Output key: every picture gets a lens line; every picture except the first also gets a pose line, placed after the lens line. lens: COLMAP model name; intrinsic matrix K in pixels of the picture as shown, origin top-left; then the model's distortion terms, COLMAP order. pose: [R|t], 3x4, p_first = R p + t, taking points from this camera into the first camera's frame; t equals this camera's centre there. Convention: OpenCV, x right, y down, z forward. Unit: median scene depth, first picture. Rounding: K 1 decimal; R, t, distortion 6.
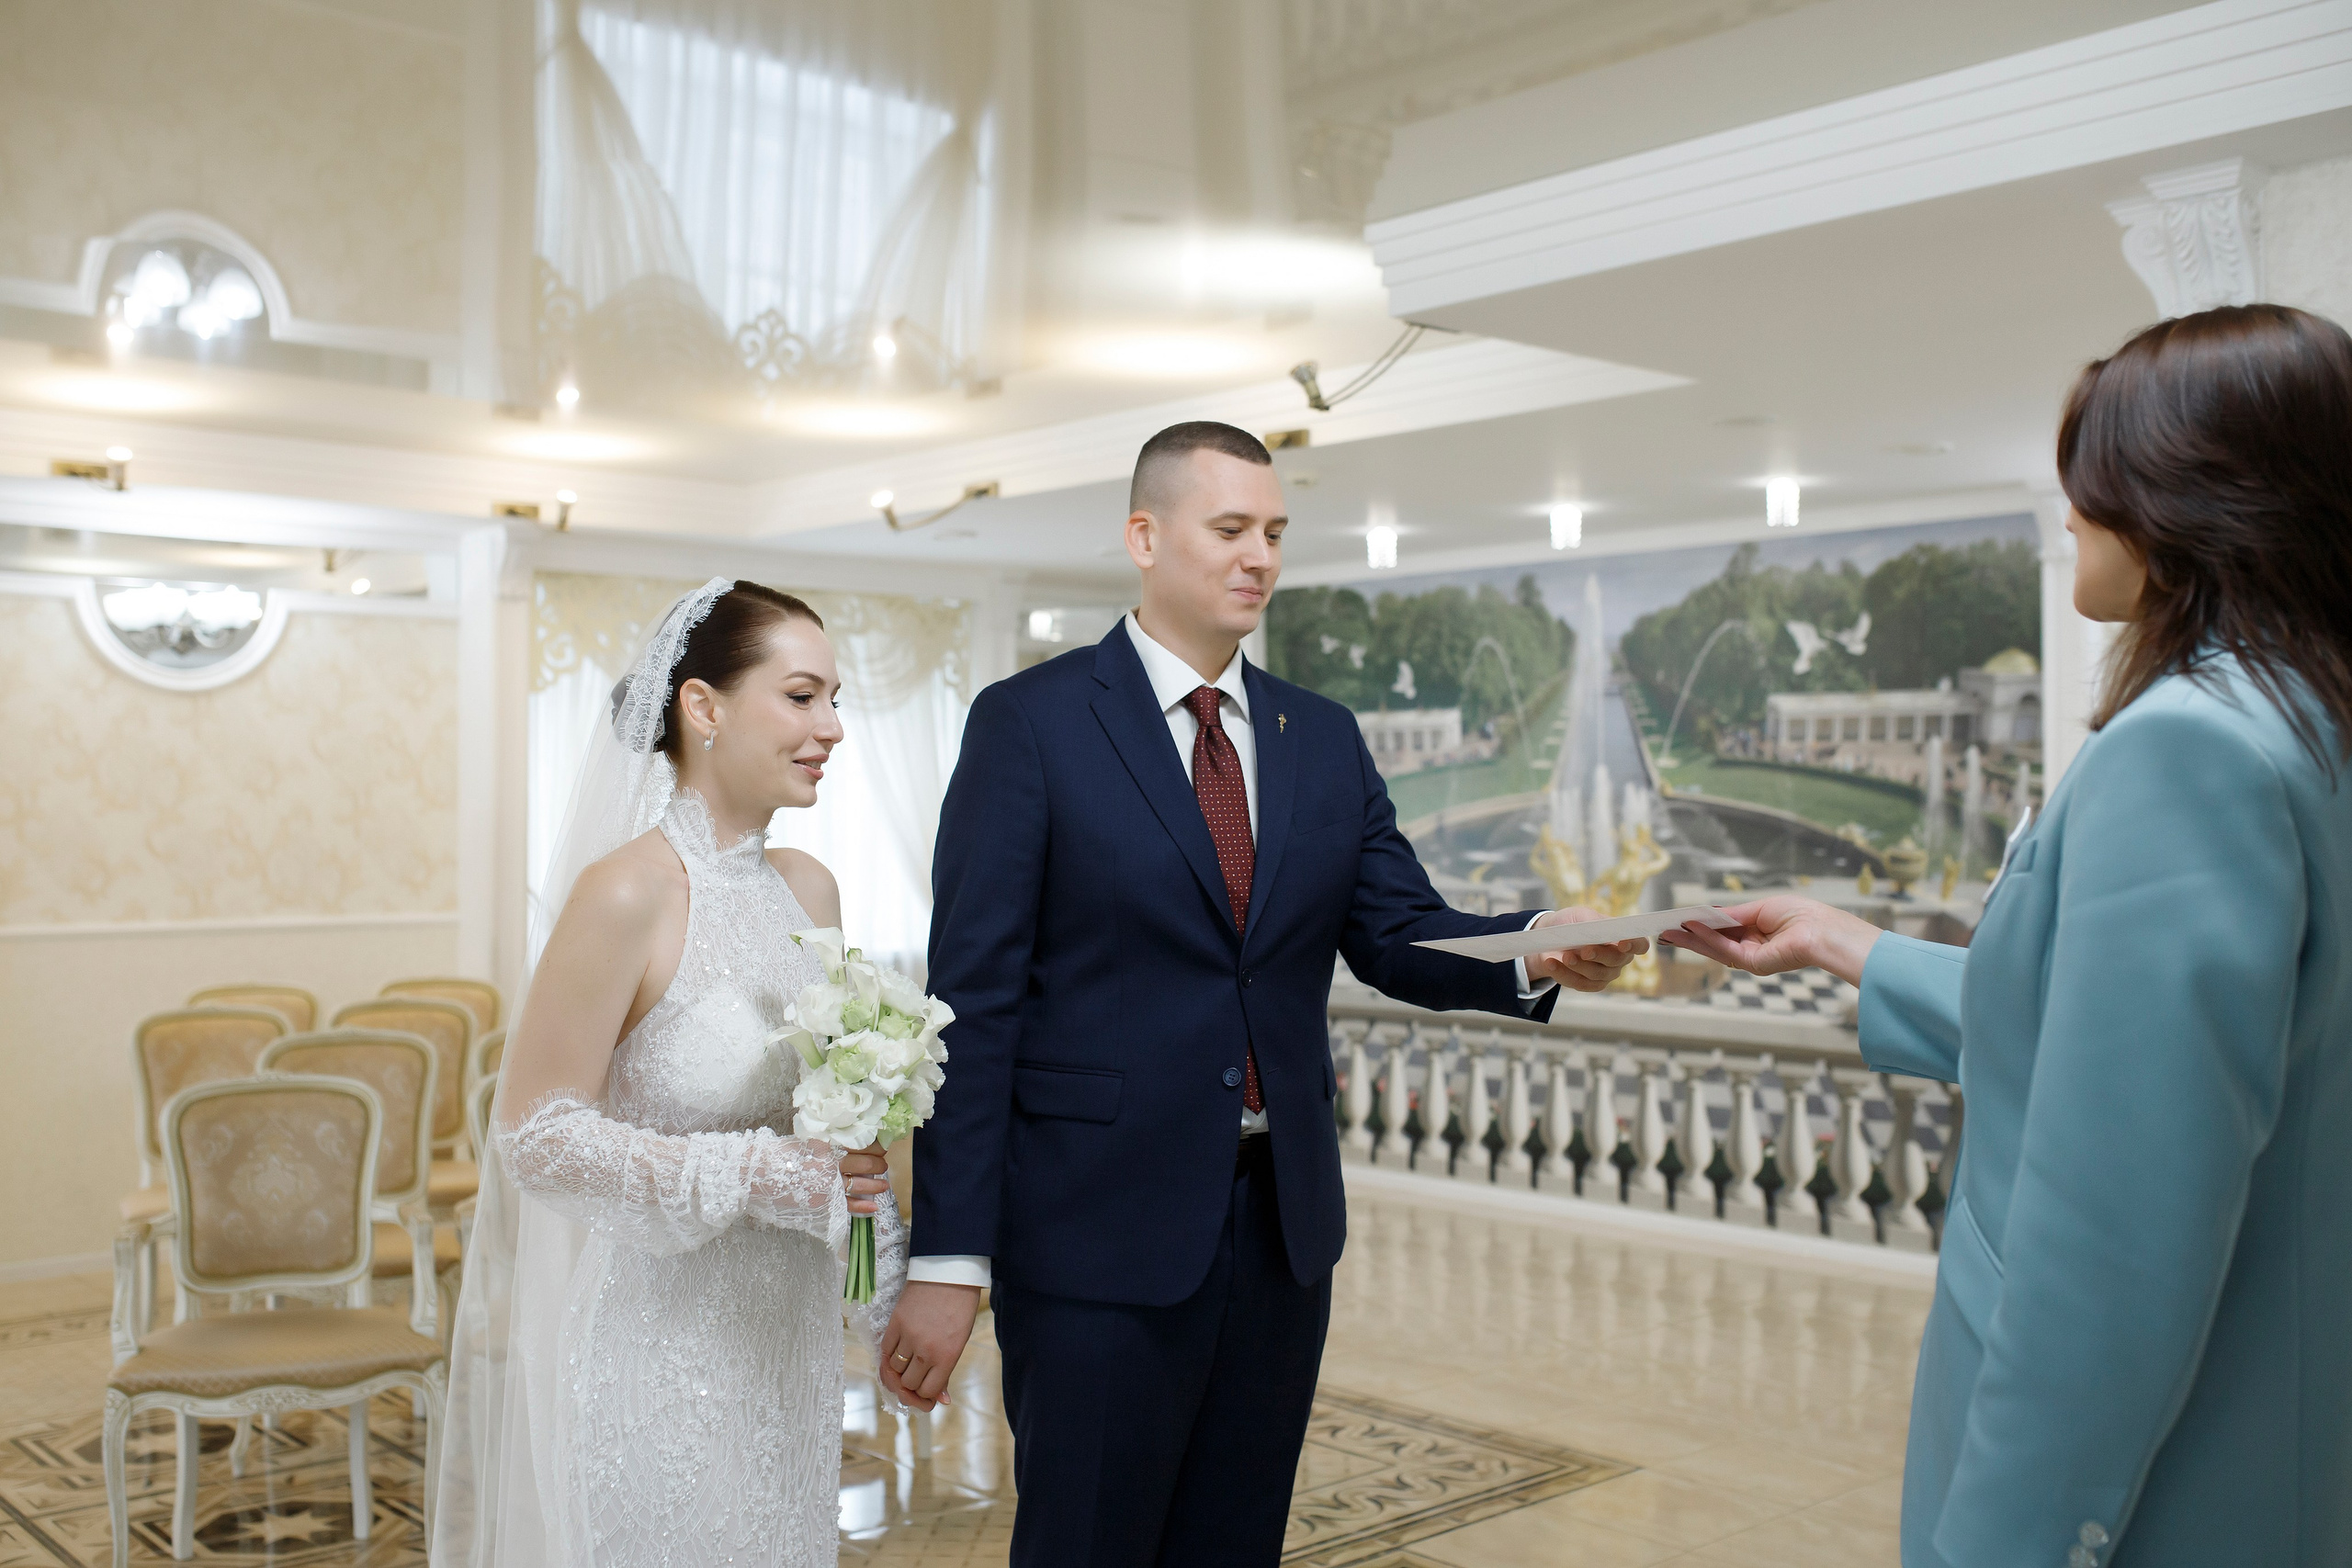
lens RADIAL K [[2284.1, 0, 1167.7], [0, 2284.1, 787.3], [0, 0, 1]] dist [-0.063114, 0.088230]
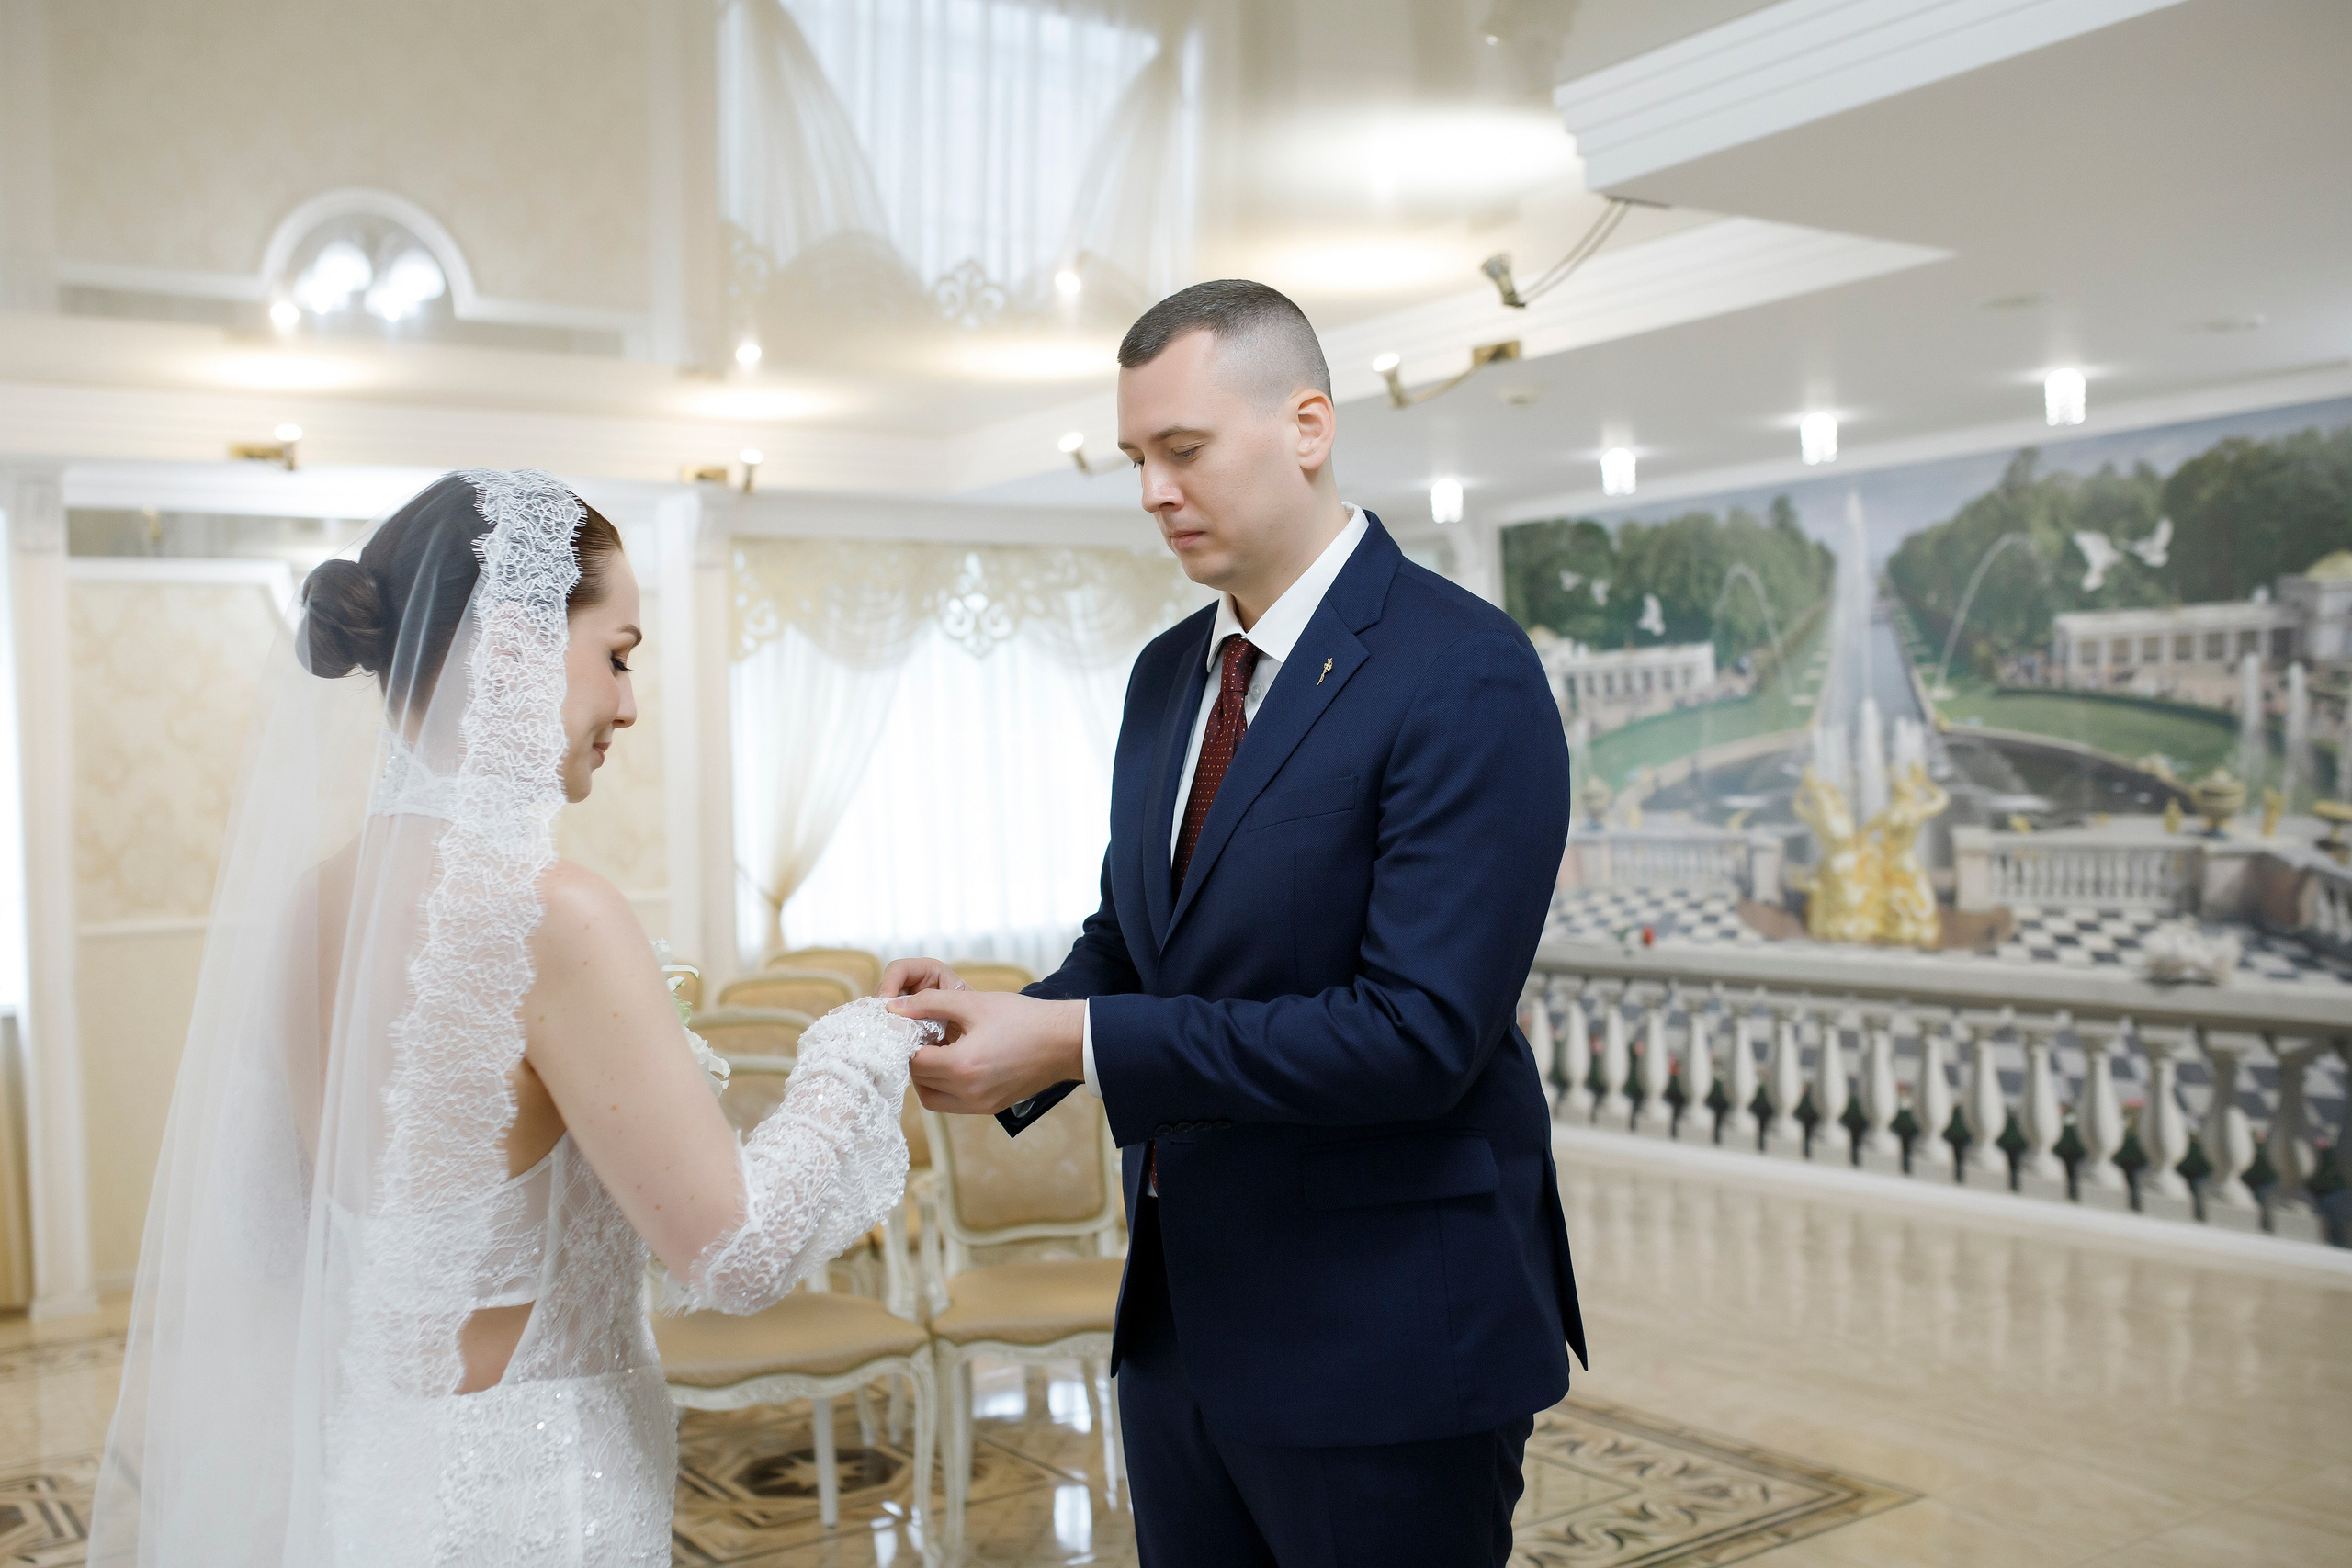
lens RADIAL K [[2249.2, 0, 1165.5], [0, 2249.2, 786.5], [0, 0, 1]] dist [-0.060794, 0.084788]
pose [[0.991663, -0.030002, -0.125319, 0.021759], [0.032581, 0.999296, 0.018581, -0.000491], [0.124674, -0.022509, 0.991942, 0.071866]]
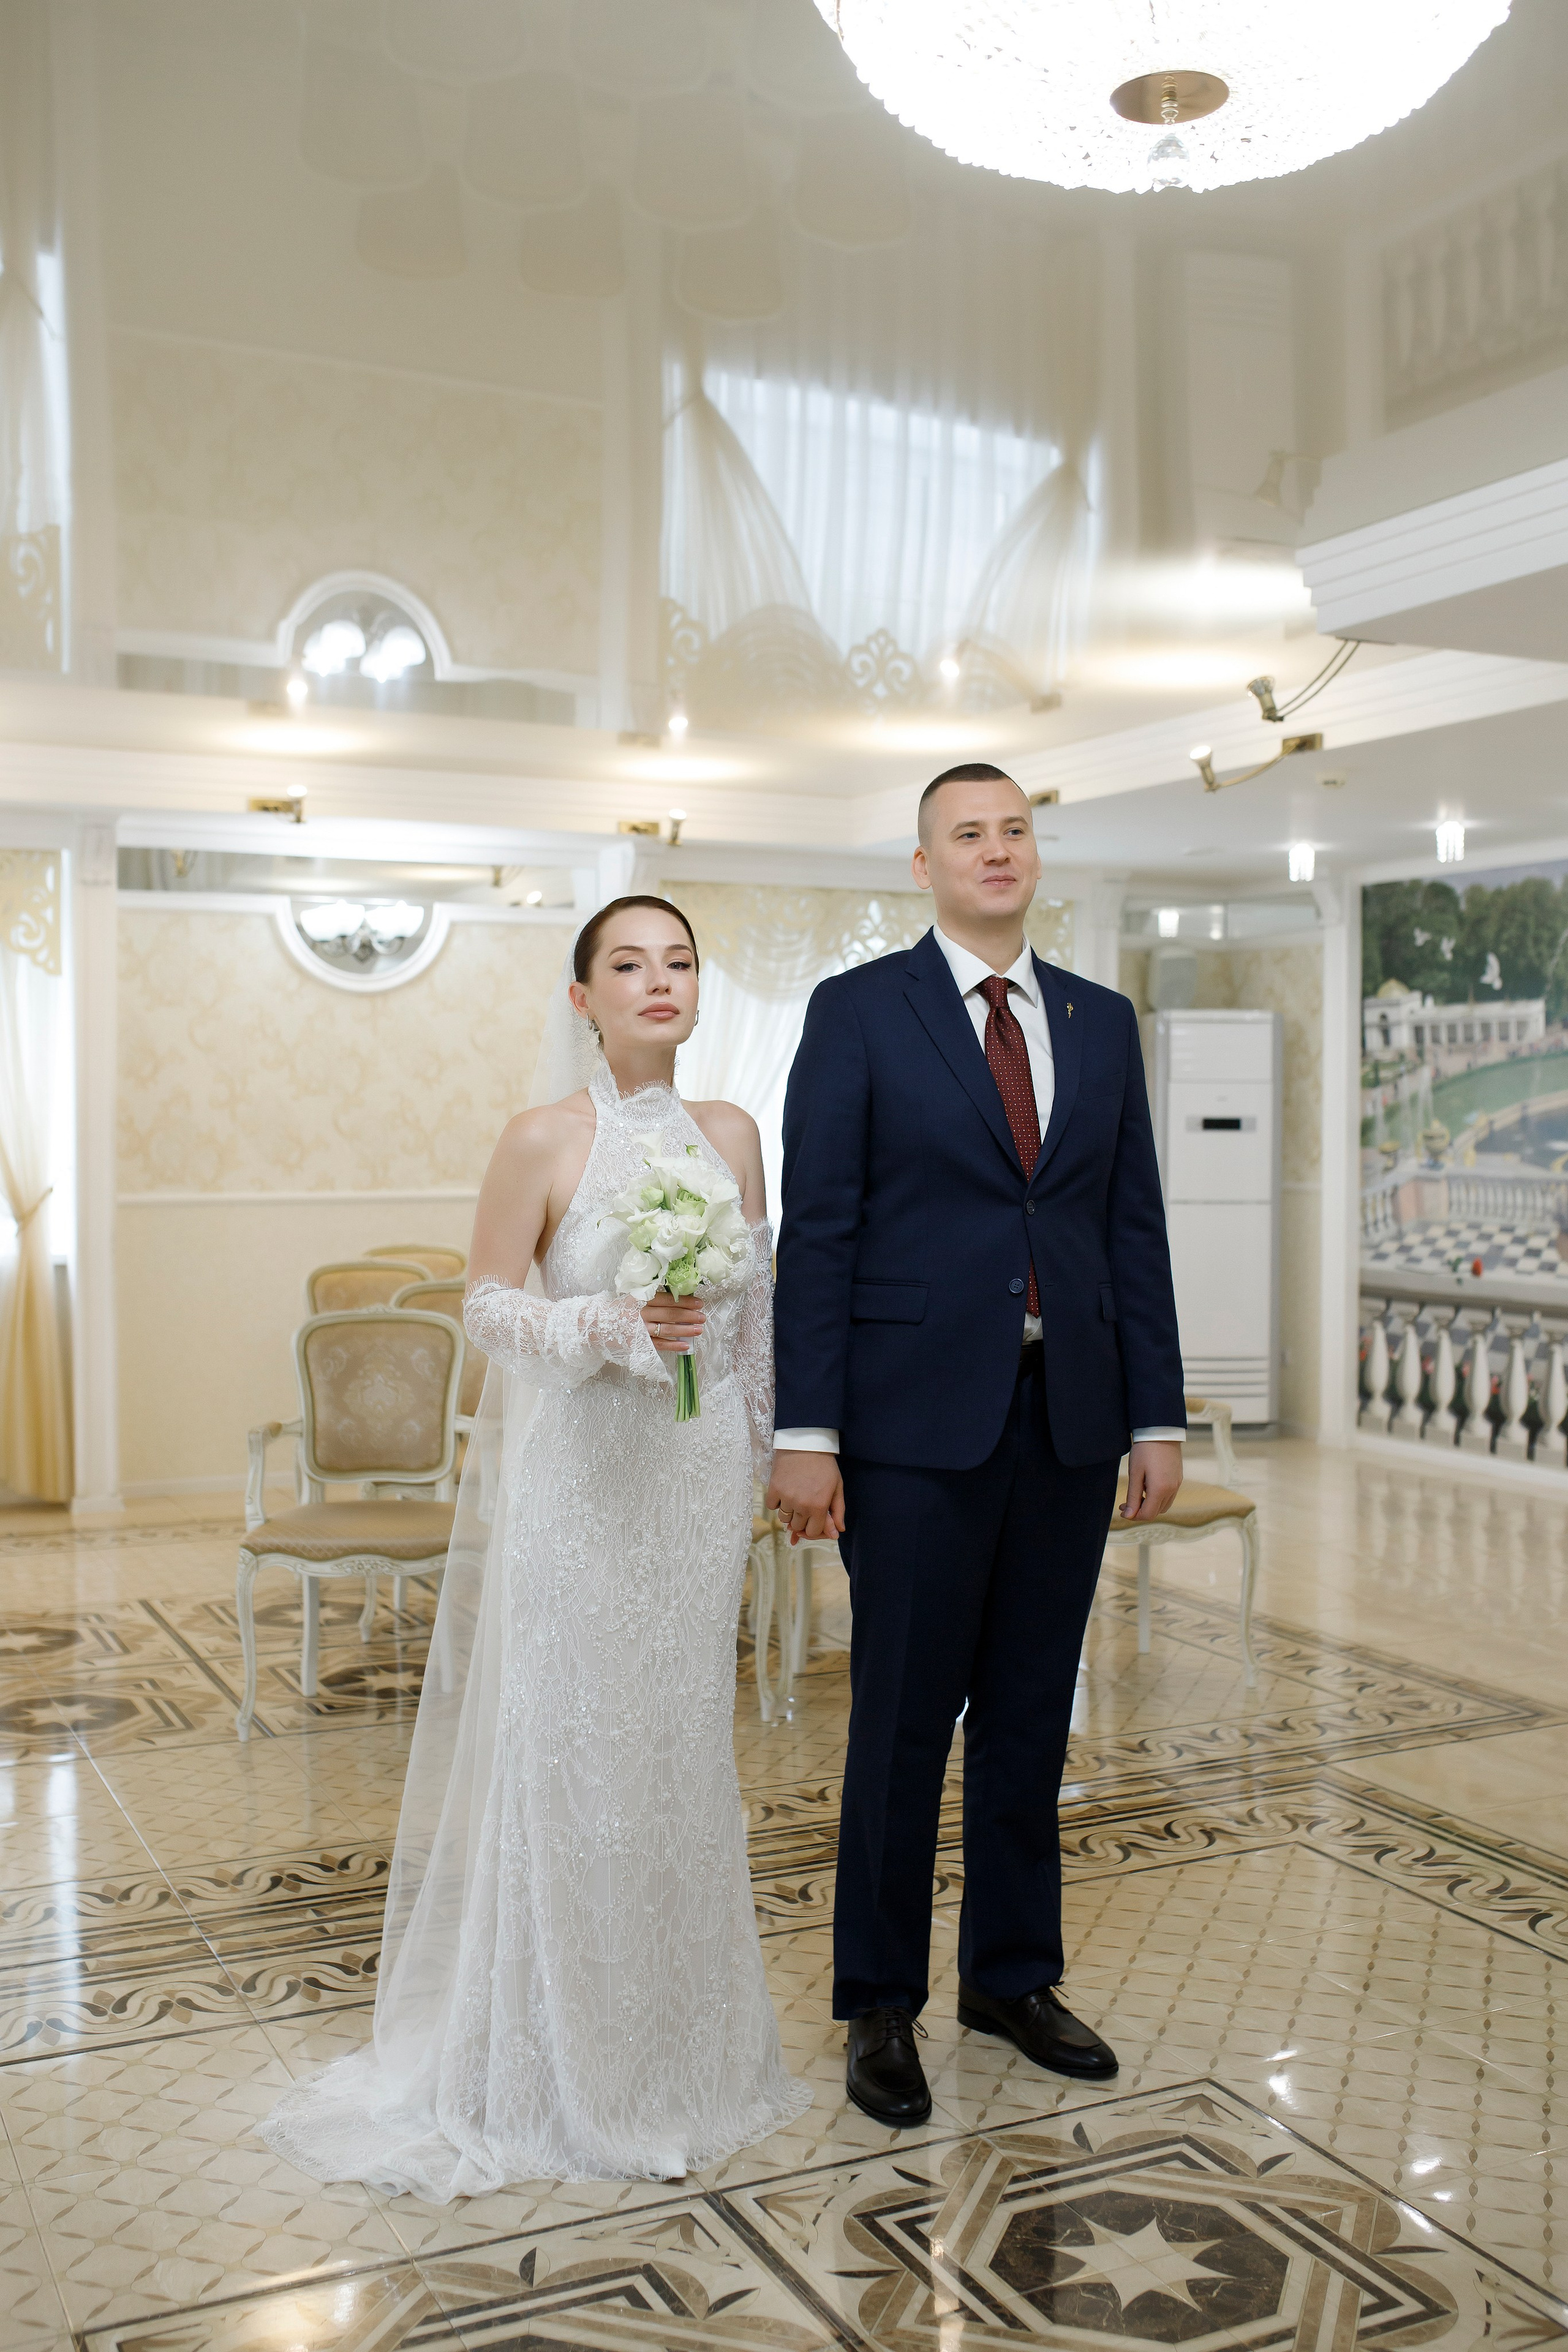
lens RADIAL K [[2298.4, 0, 792.9], [0, 2298.4, 1169.4], [0, 0, 1]] dist [-0.062137, 0.084412]
pose [[0.963819, 0.010619, -0.266346, 0.083940], [-0.001133, 0.999360, 0.035747, 0.005311], [0.266555, -0.034152, 0.963215, -0.069155]]
